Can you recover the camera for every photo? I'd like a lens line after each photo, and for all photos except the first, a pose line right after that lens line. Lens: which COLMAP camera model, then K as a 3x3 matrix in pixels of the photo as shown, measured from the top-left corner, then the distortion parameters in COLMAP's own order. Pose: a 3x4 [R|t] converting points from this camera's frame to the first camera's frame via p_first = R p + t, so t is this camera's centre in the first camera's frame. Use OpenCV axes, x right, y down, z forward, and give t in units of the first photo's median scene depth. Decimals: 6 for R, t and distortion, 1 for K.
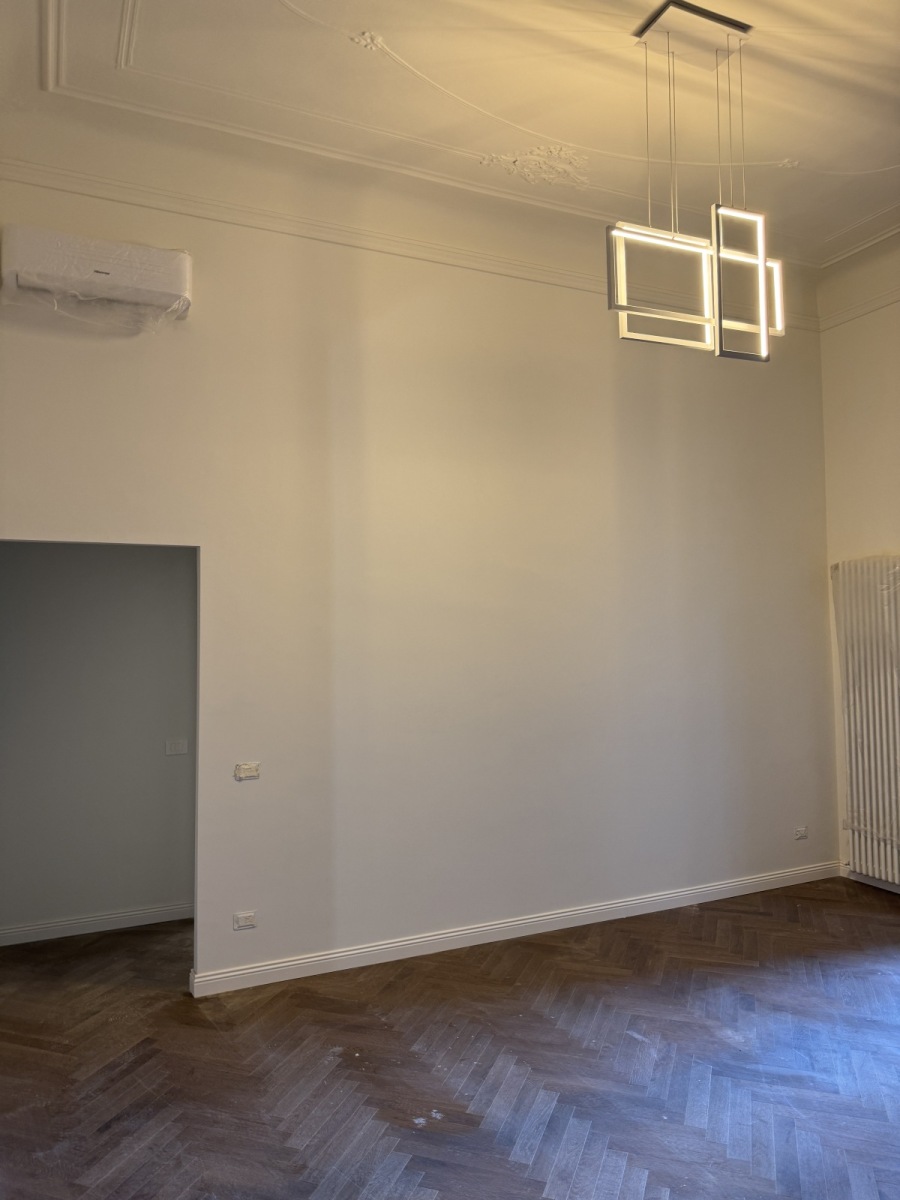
lens RADIAL K [[845.7, 0, 450.2], [0, 845.7, 598.5], [0, 0, 1]] dist [0.030820, -0.000899]
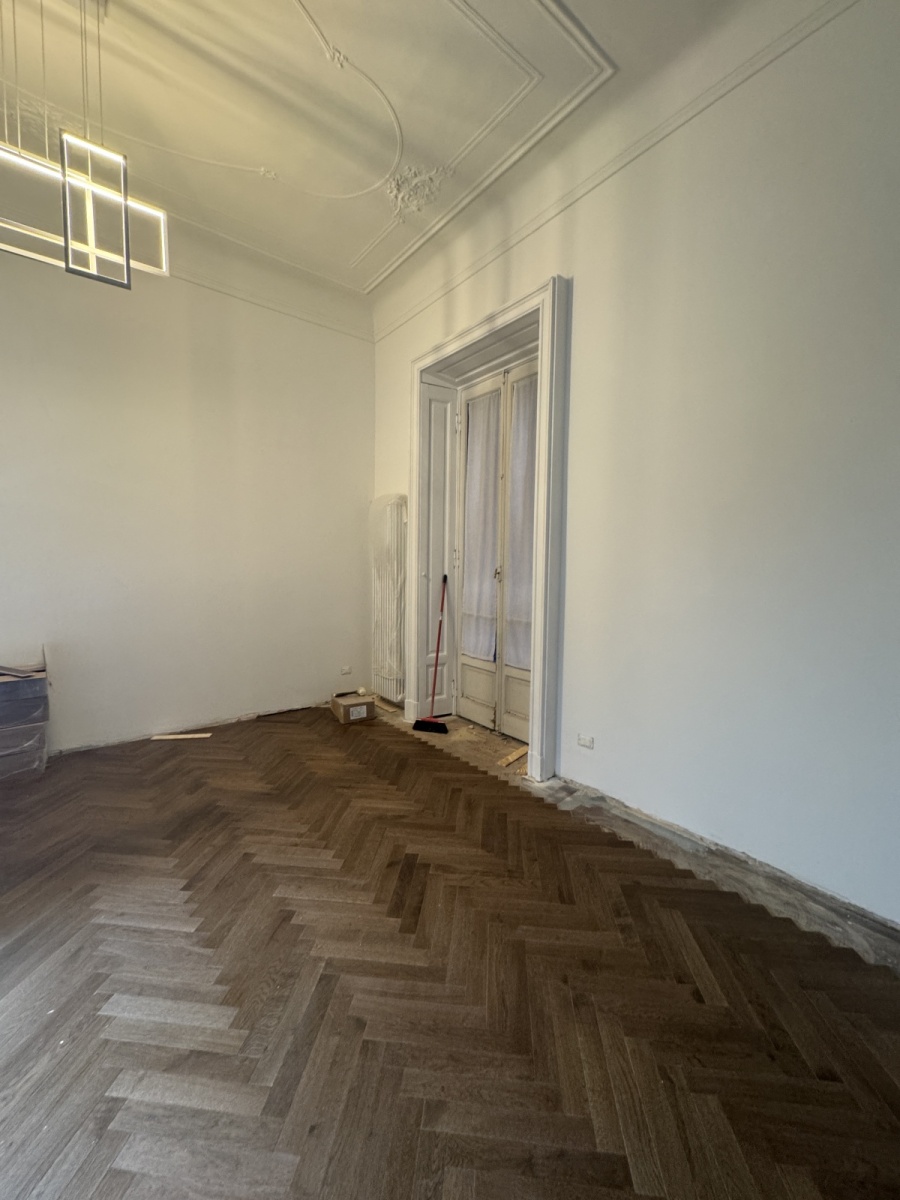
lens RADIAL K [[480.2, 0, 449.2], [0, 480.2, 599.4], [0, 0, 1]] dist [-0.000628, -0.000031]
pose [[0.972132, 0.008693, 0.234271, 0.637461], [-0.036468, 0.992755, 0.114487, 0.059792], [-0.231579, -0.119840, 0.965407, 0.188699]]
